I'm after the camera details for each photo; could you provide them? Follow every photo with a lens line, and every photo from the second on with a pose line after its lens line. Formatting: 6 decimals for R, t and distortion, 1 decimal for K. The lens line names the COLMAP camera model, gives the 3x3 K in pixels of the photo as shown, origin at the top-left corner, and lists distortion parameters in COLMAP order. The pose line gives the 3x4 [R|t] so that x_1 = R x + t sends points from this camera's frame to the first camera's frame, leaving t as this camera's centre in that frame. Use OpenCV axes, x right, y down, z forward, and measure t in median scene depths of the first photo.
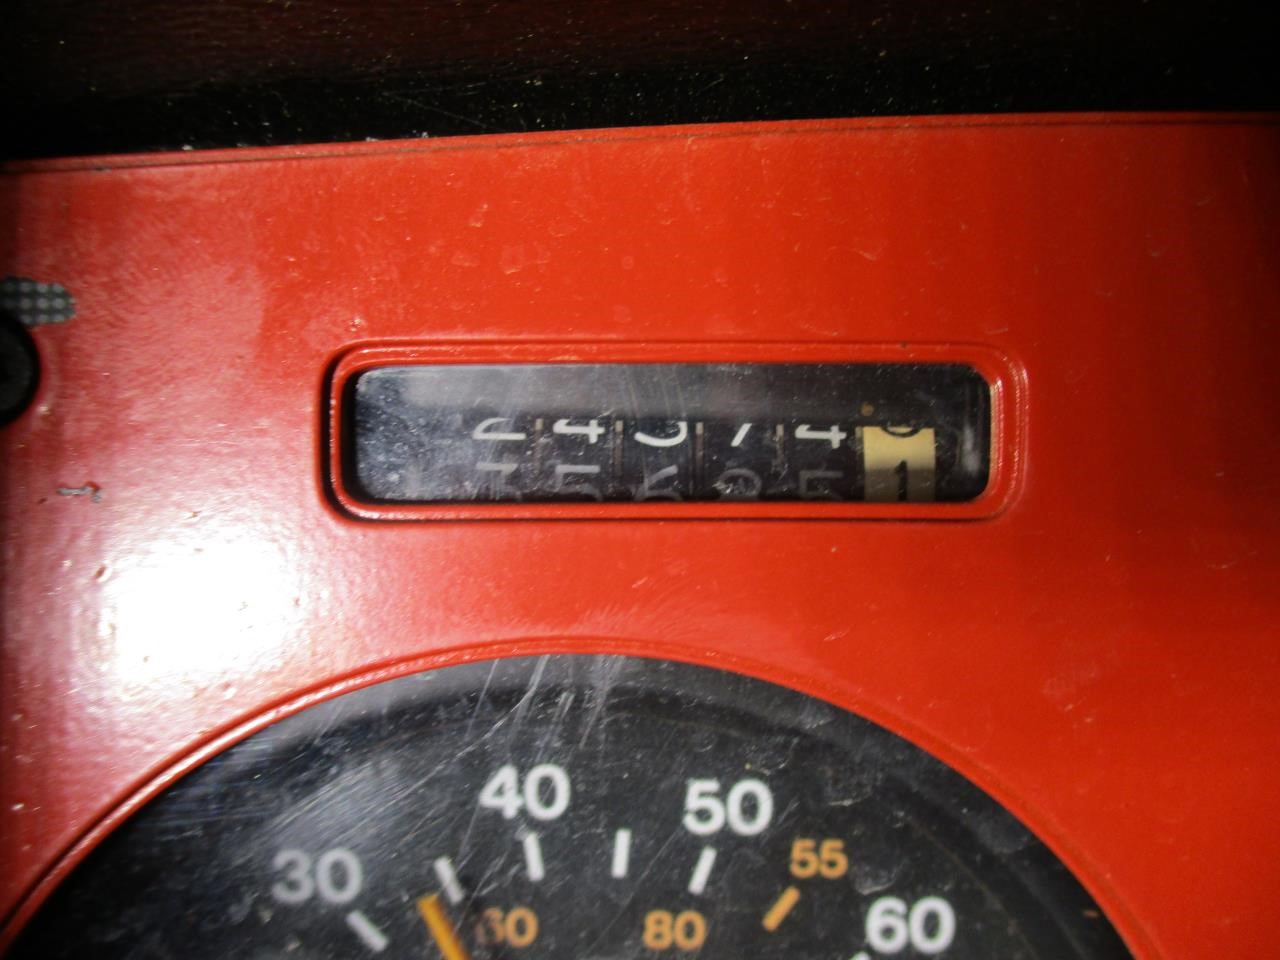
lens RADIAL K [[1121.5, 0, 640.0], [0, 1121.5, 480.0], [0, 0, 1]] dist [-0.007264, -0.005819]
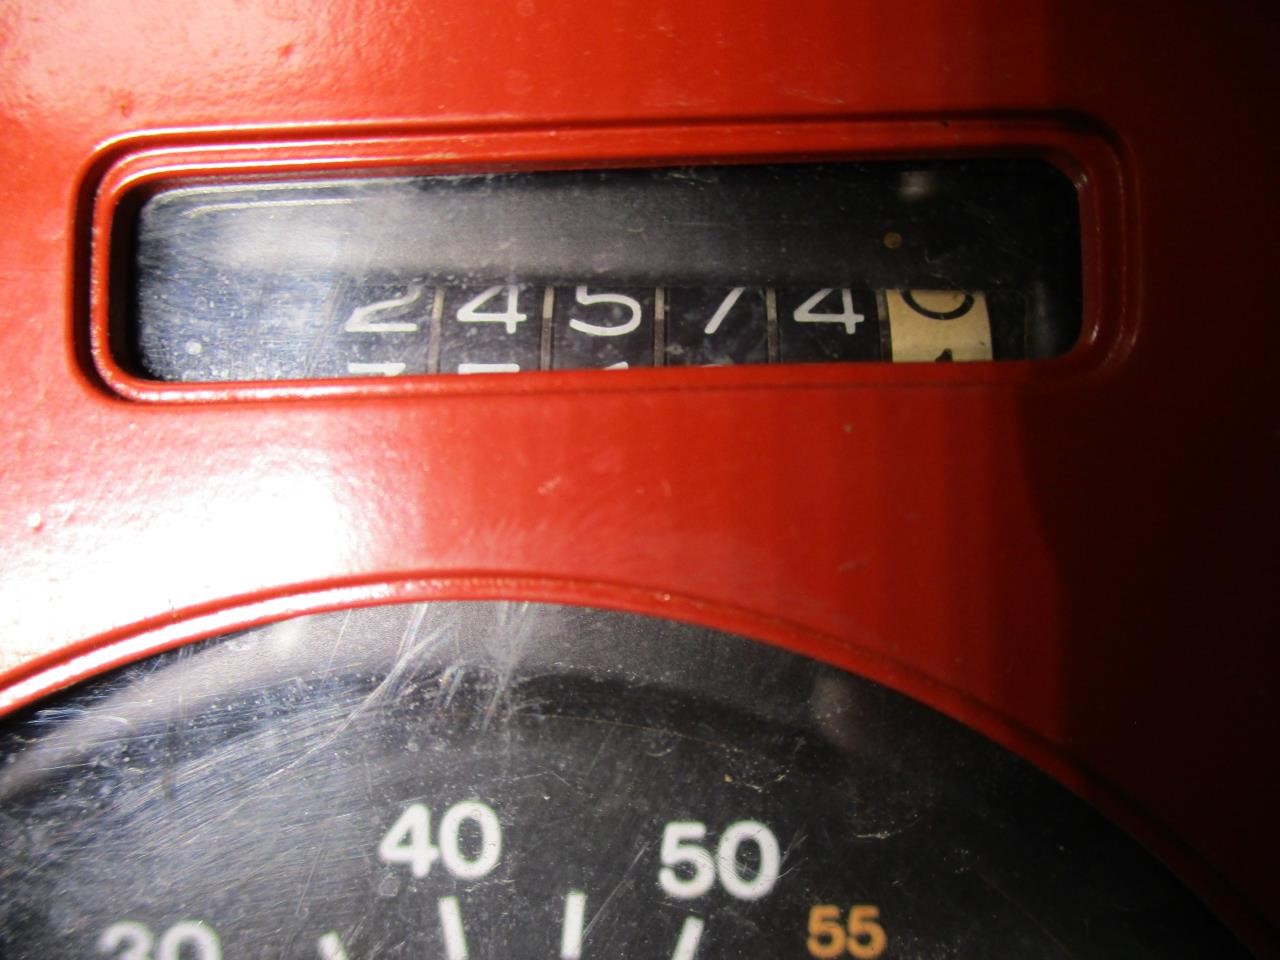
lens RADIAL K [[1101.7, 0, 640.0], [0, 1101.7, 480.0], [0, 0, 1]] dist [-0.004903, -0.000515]
pose [[0.999481, -0.017147, -0.027263, 0.064688], [0.014880, 0.996579, -0.081294, 0.131144], [0.028564, 0.080846, 0.996317, 0.337730]]
